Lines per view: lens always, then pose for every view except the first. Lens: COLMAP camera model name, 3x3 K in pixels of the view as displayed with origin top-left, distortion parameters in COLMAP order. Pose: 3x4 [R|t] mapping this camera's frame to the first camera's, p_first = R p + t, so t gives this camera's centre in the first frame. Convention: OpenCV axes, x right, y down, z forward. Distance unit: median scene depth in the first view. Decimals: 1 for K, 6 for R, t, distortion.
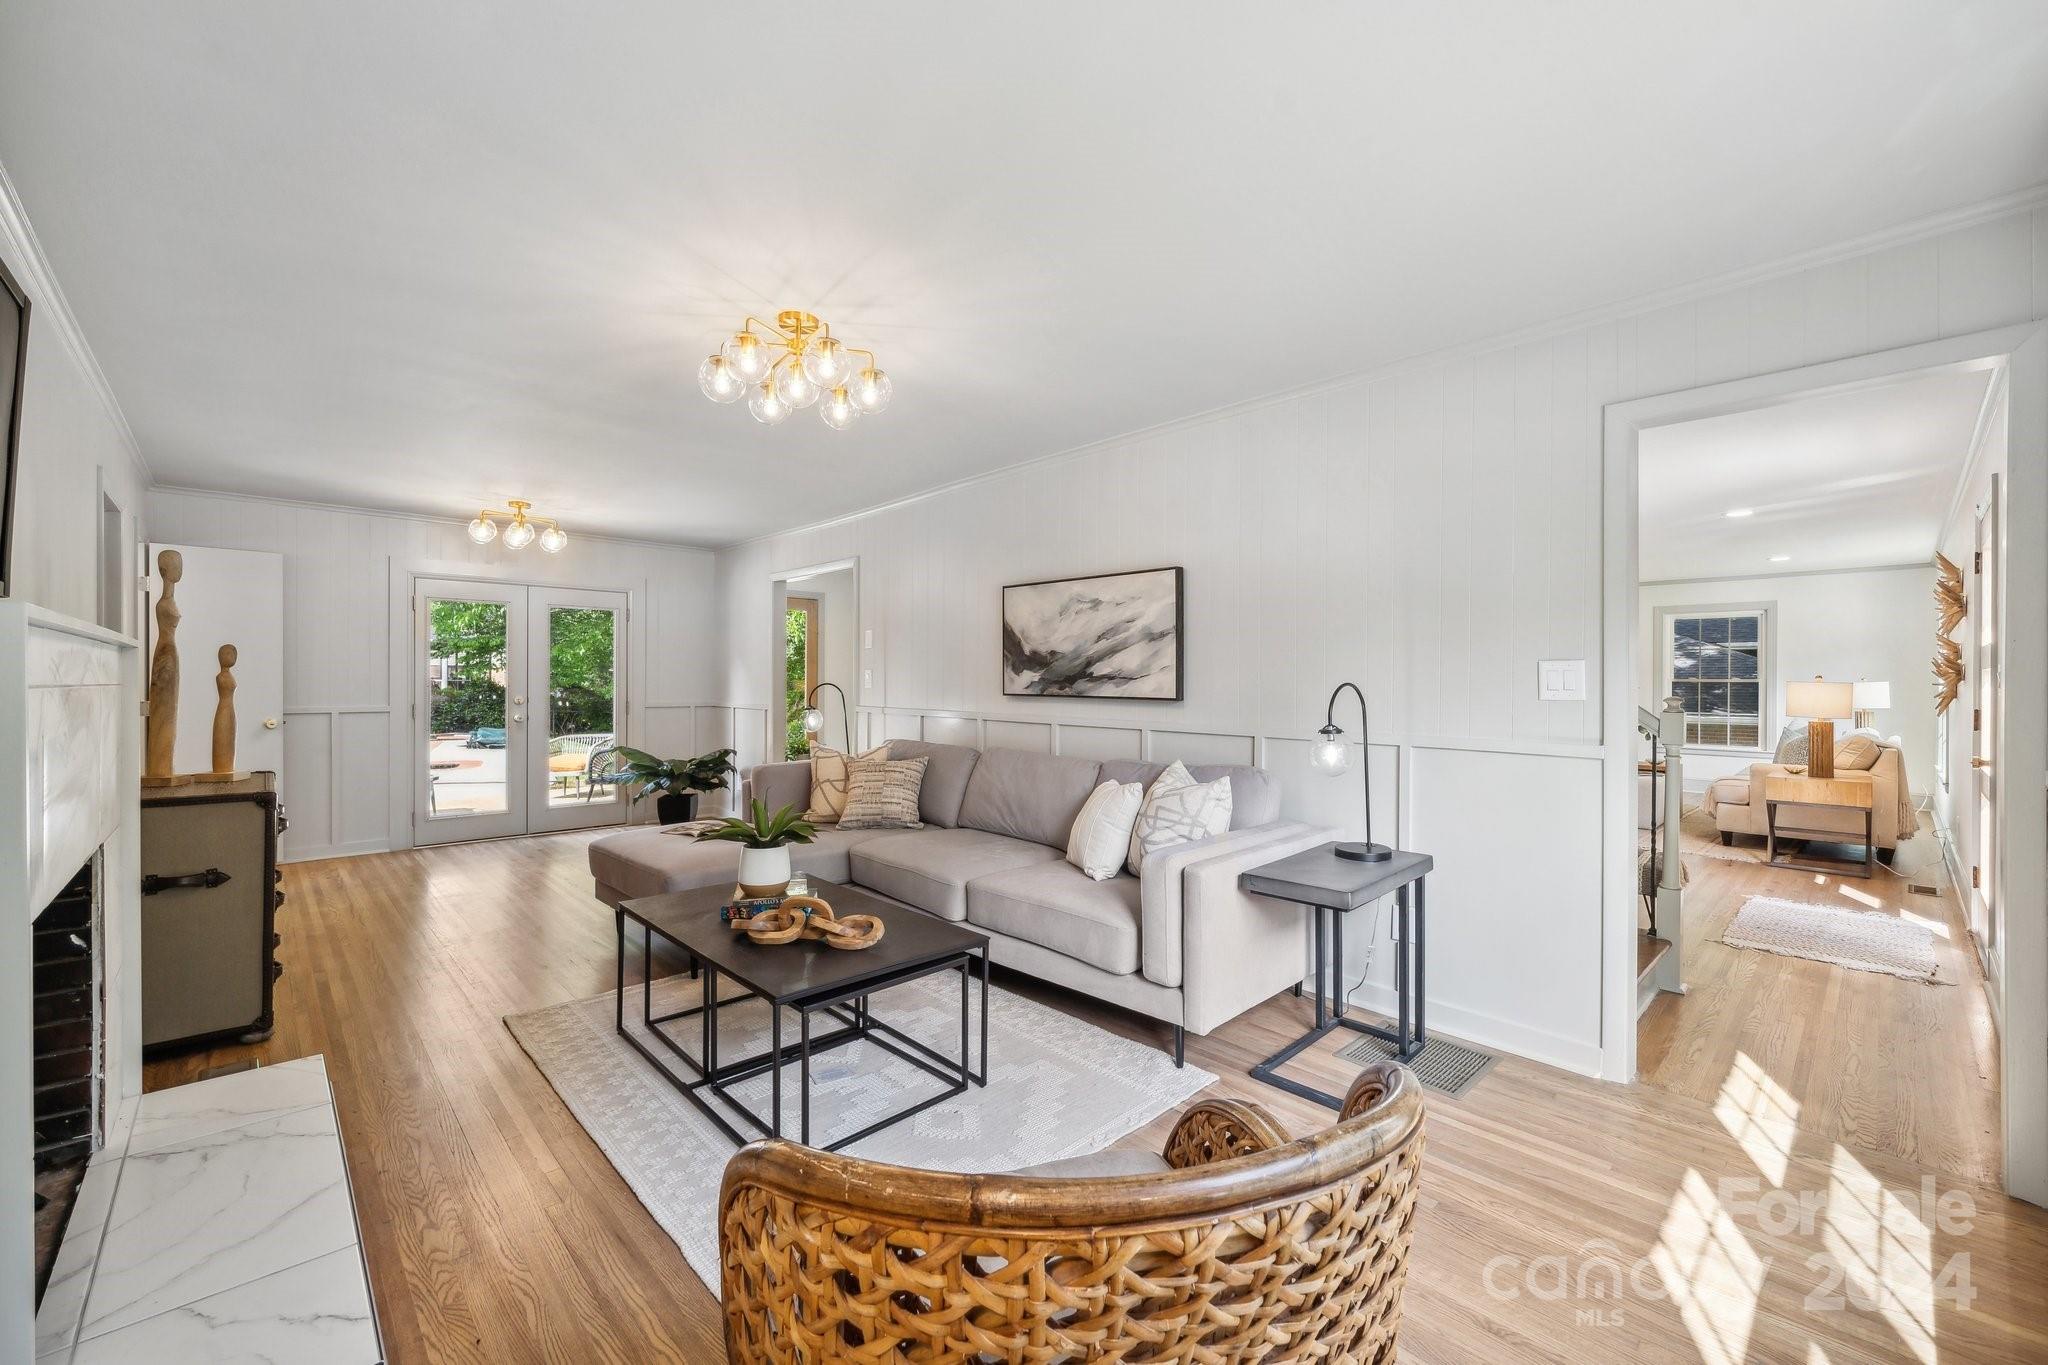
lens RADIAL K [[856.8, 0, 1039.0], [0, 856.8, 682.8], [0, 0, 1]] dist [-0.000411, -0.000014]
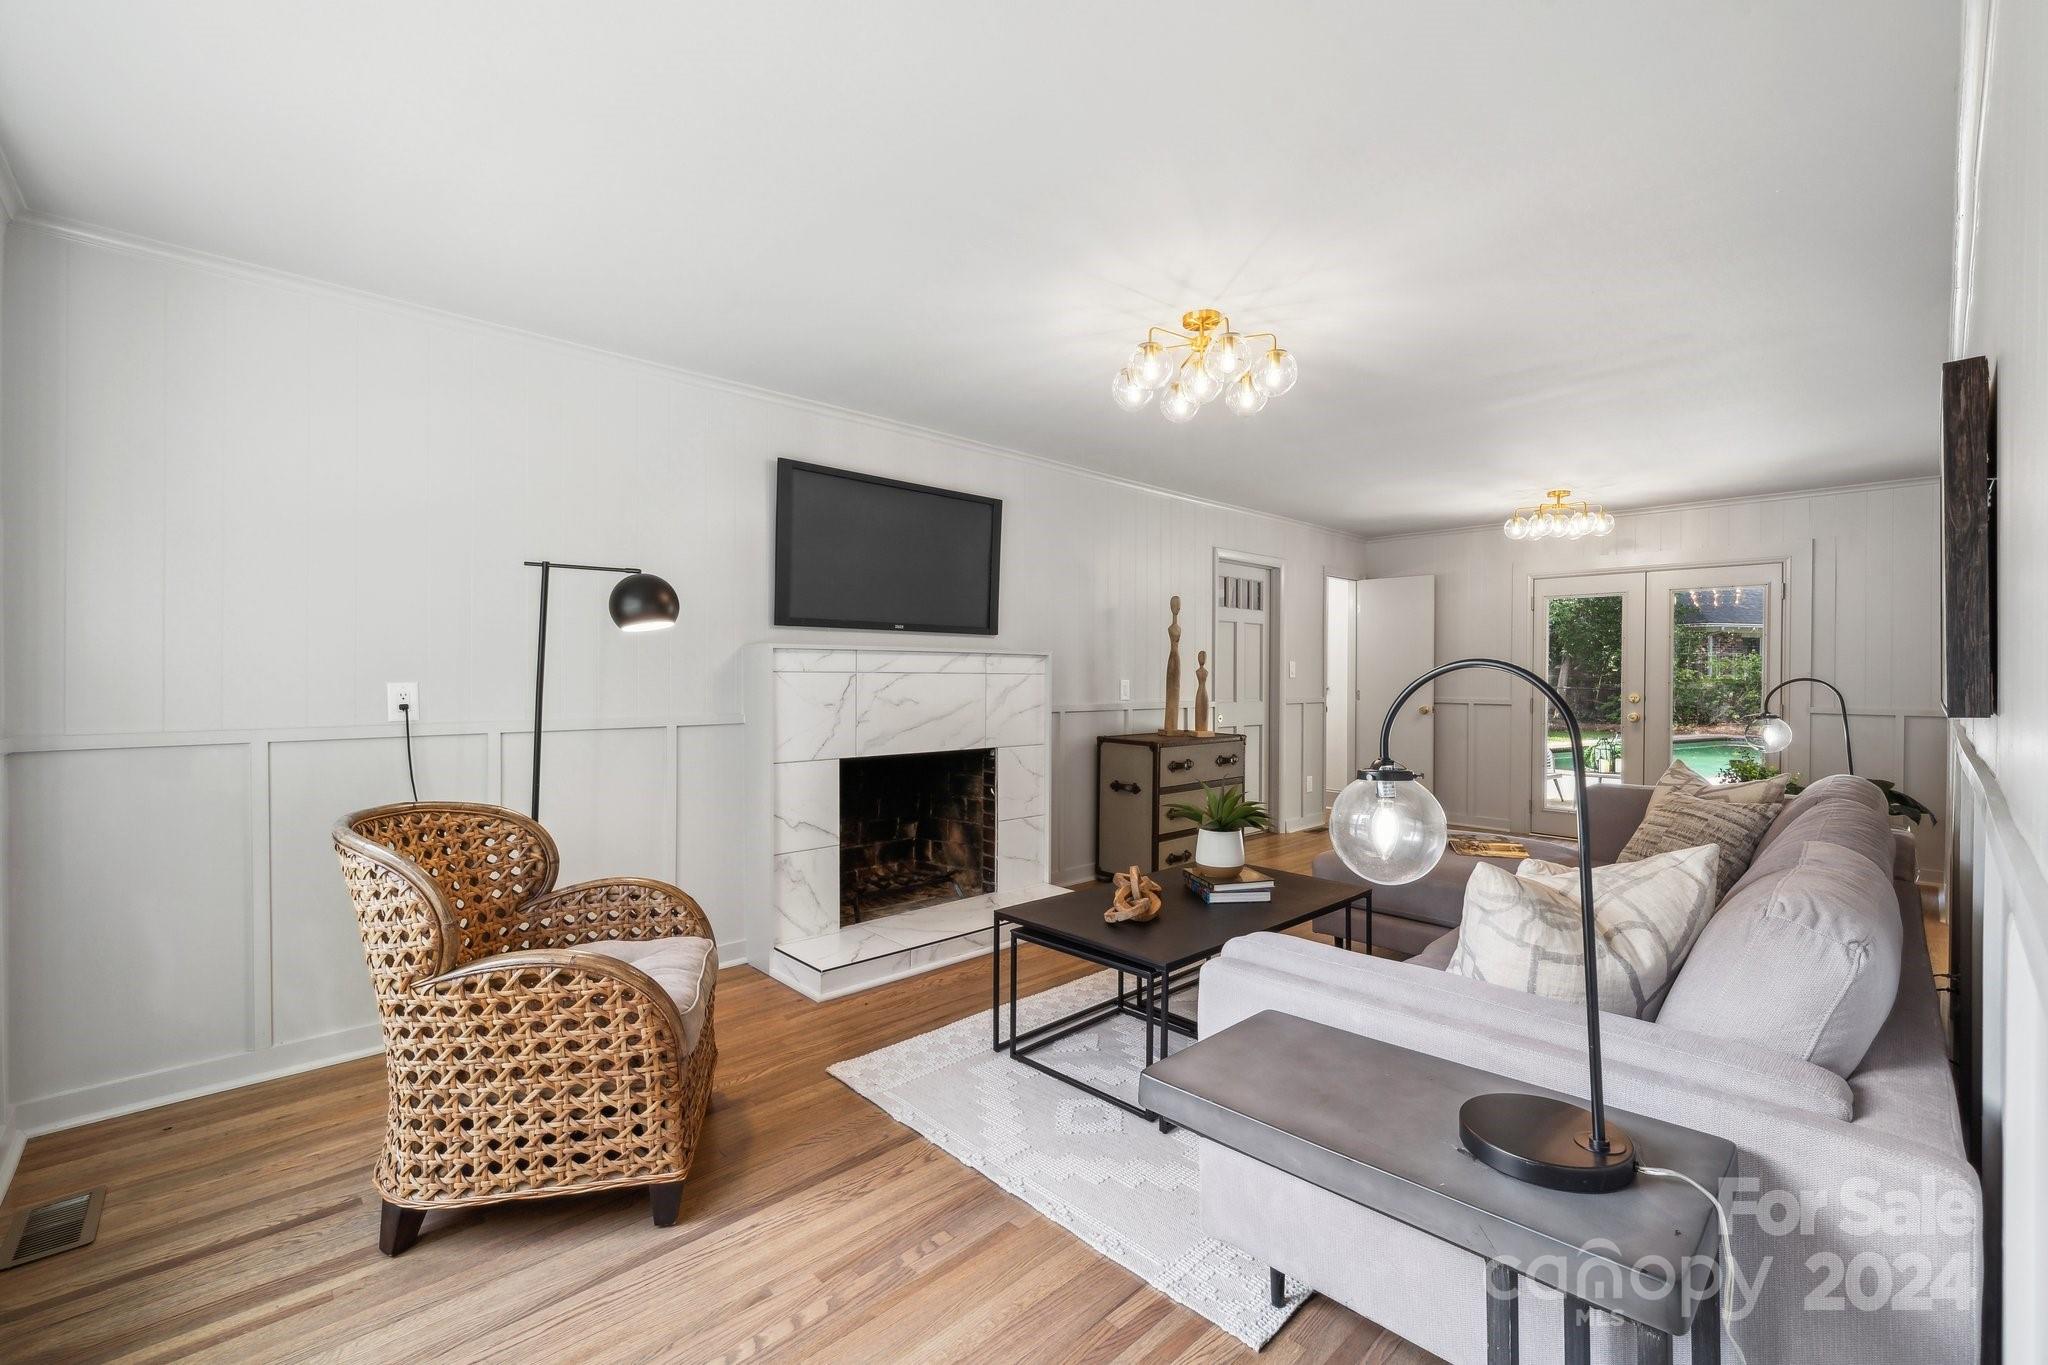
lens RADIAL K [[856.8, 0, 1002.6], [0, 856.8, 680.6], [0, 0, 1]] dist [-0.000411, -0.000014]
pose [[-0.043340, 0.003276, -0.999055, 0.514602], [-0.007875, 0.999962, 0.003621, 0.006191], [0.999029, 0.008024, -0.043313, 0.551943]]
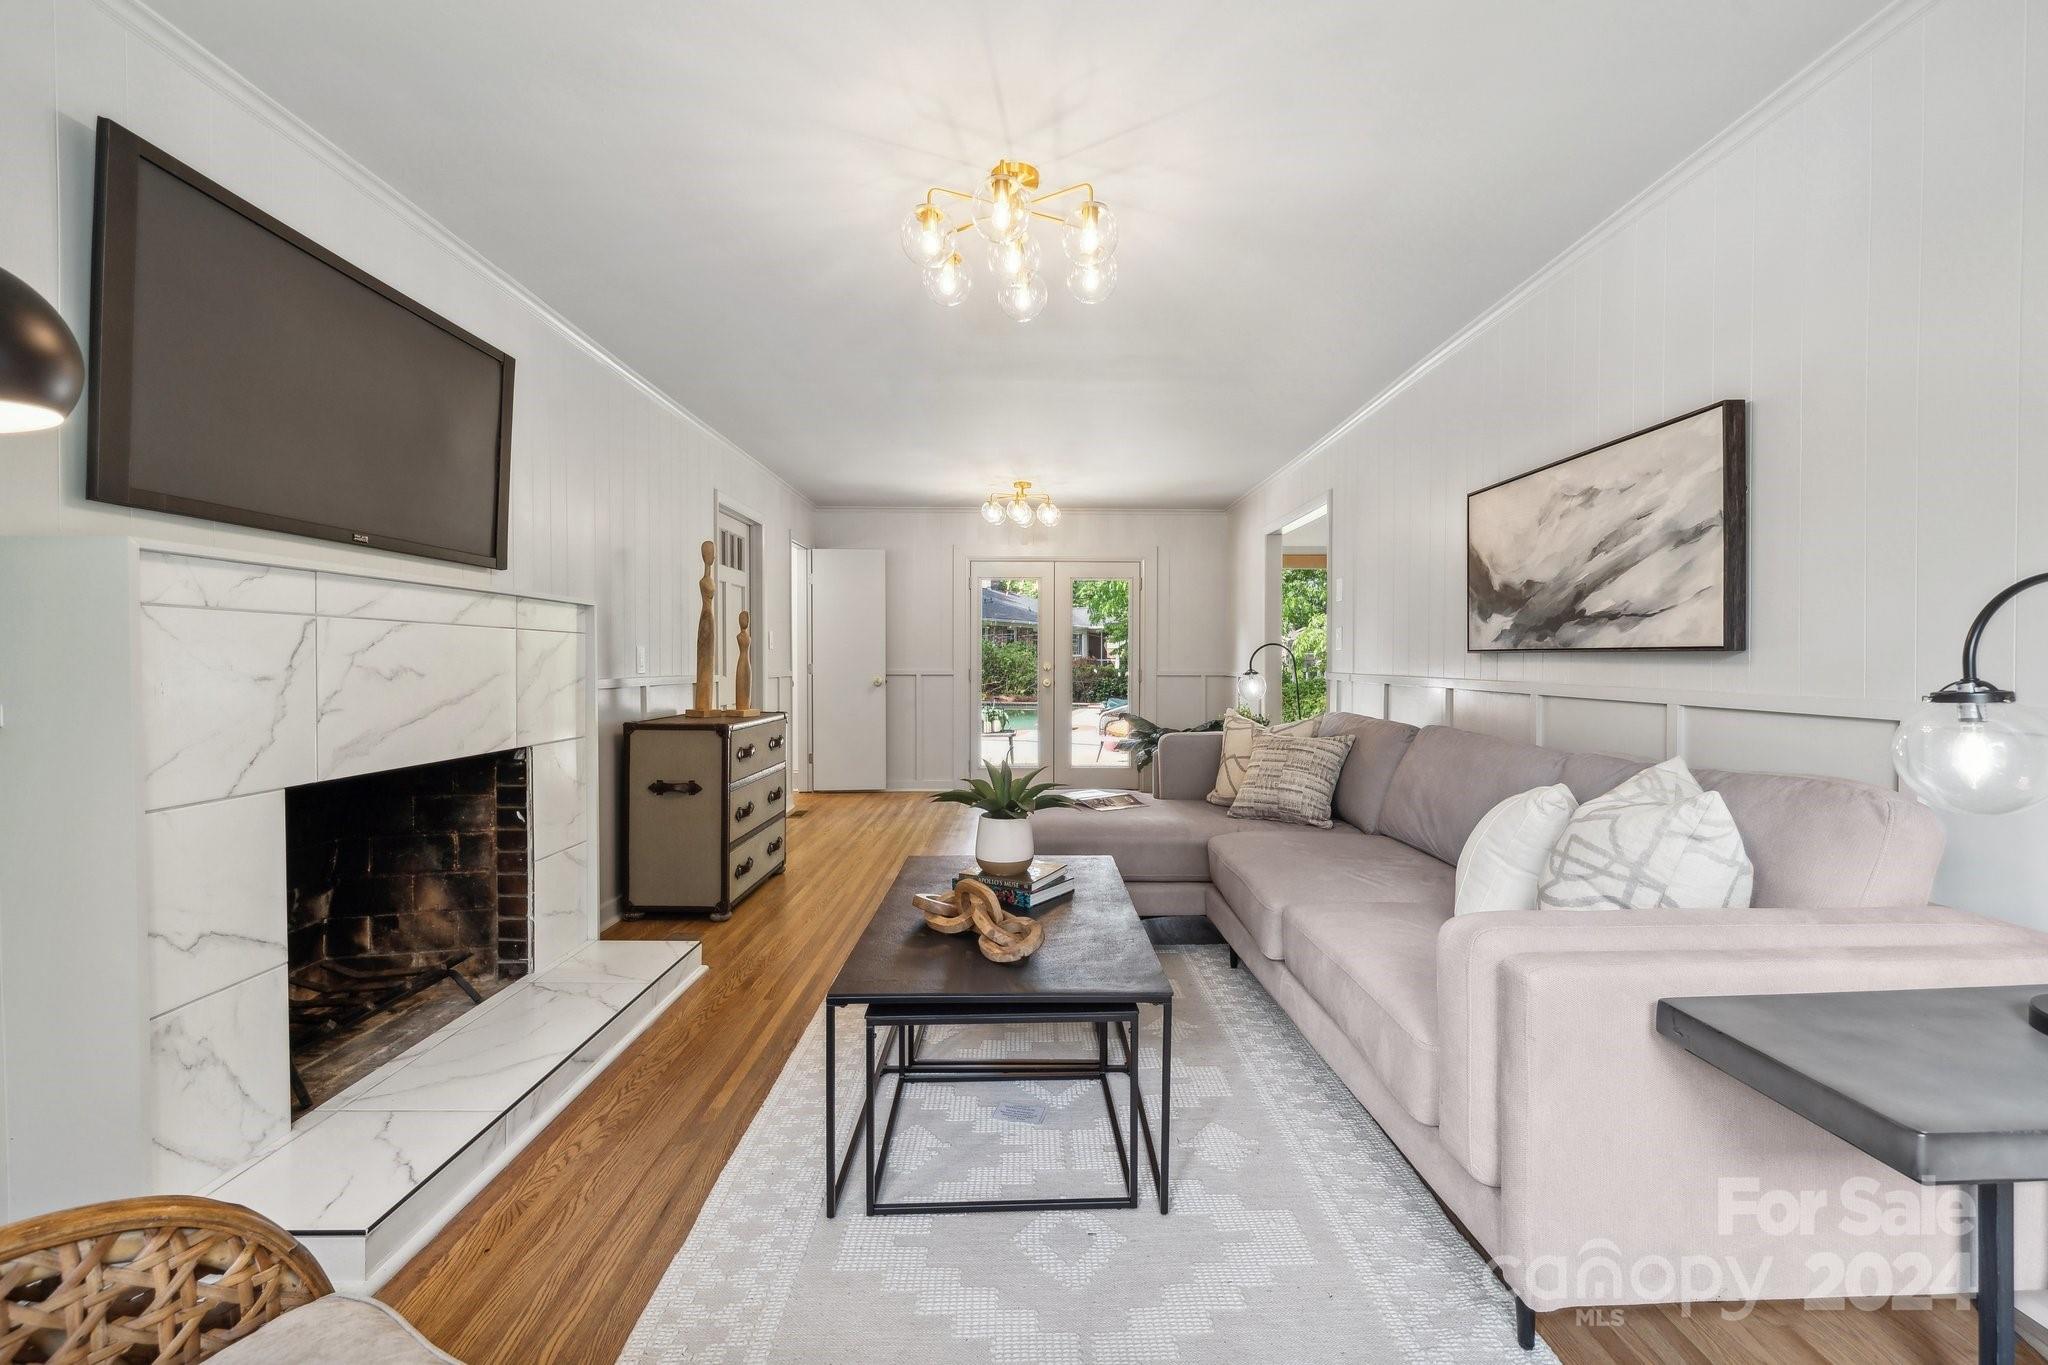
lens RADIAL K [[856.8, 0, 1021.1], [0, 856.8, 671.3], [0, 0, 1]] dist [-0.000411, -0.000014]
pose [[0.719406, 0.005978, -0.694564, 0.199727], [-0.002146, 0.999977, 0.006384, 0.029131], [0.694587, -0.003102, 0.719402, 0.282633]]
